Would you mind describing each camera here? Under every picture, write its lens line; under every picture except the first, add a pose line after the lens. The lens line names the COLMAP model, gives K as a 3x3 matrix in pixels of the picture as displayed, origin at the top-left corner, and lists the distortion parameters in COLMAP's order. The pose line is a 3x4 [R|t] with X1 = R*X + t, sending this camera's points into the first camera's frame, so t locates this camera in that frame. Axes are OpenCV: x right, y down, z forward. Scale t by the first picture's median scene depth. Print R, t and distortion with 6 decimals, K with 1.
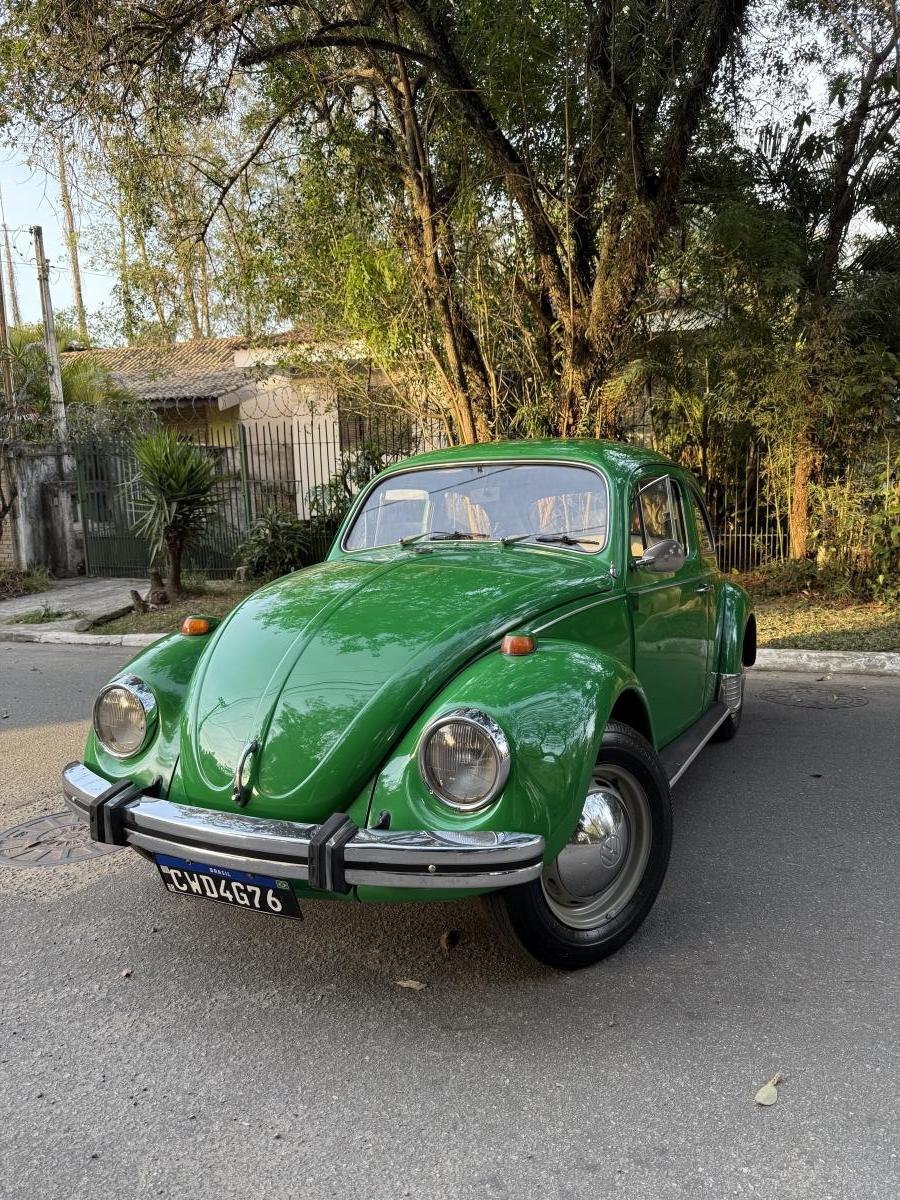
lens RADIAL K [[847.2, 0, 450.0], [0, 847.2, 600.0], [0, 0, 1]] dist [0.033753, -0.041829]
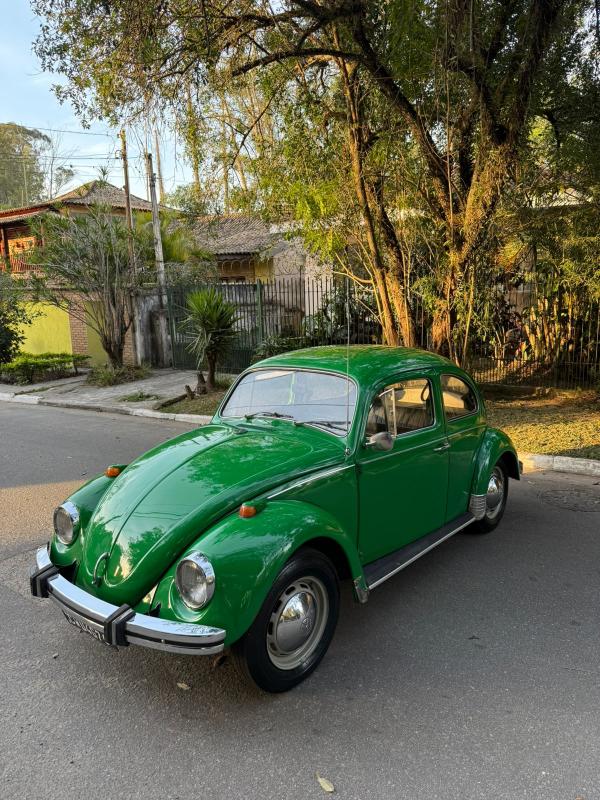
lens RADIAL K [[564.1, 0, 306.1], [0, 564.1, 399.2], [0, 0, 1]] dist [0.043255, -0.053705]
pose [[0.974252, 0.045311, -0.220863, 0.151055], [-0.033112, 0.997731, 0.058629, -0.084472], [0.223018, -0.049806, 0.973541, -0.040086]]
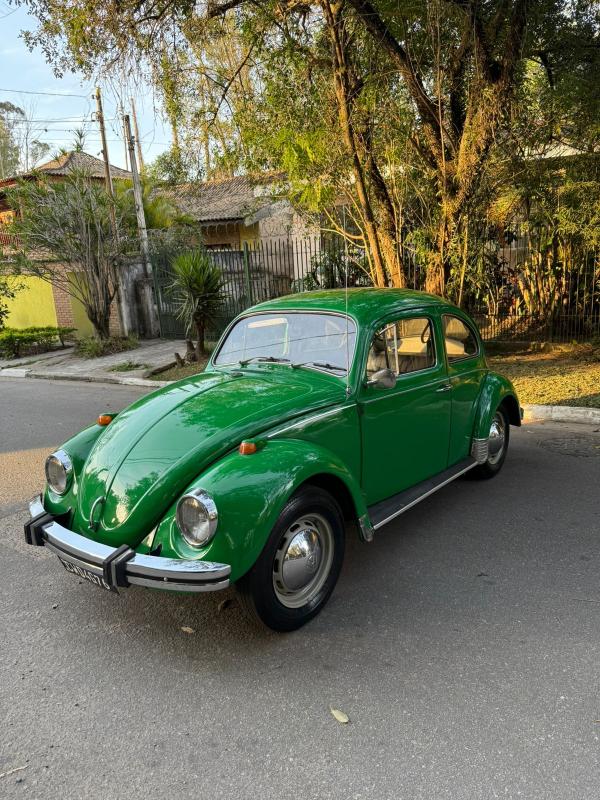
lens RADIAL K [[565.8, 0, 301.9], [0, 565.8, 405.4], [0, 0, 1]] dist [0.023257, -0.026539]
pose [[0.977415, 0.027137, -0.209579, 0.141455], [-0.002845, 0.993321, 0.115348, -0.054633], [0.211309, -0.112147, 0.970964, -0.024576]]
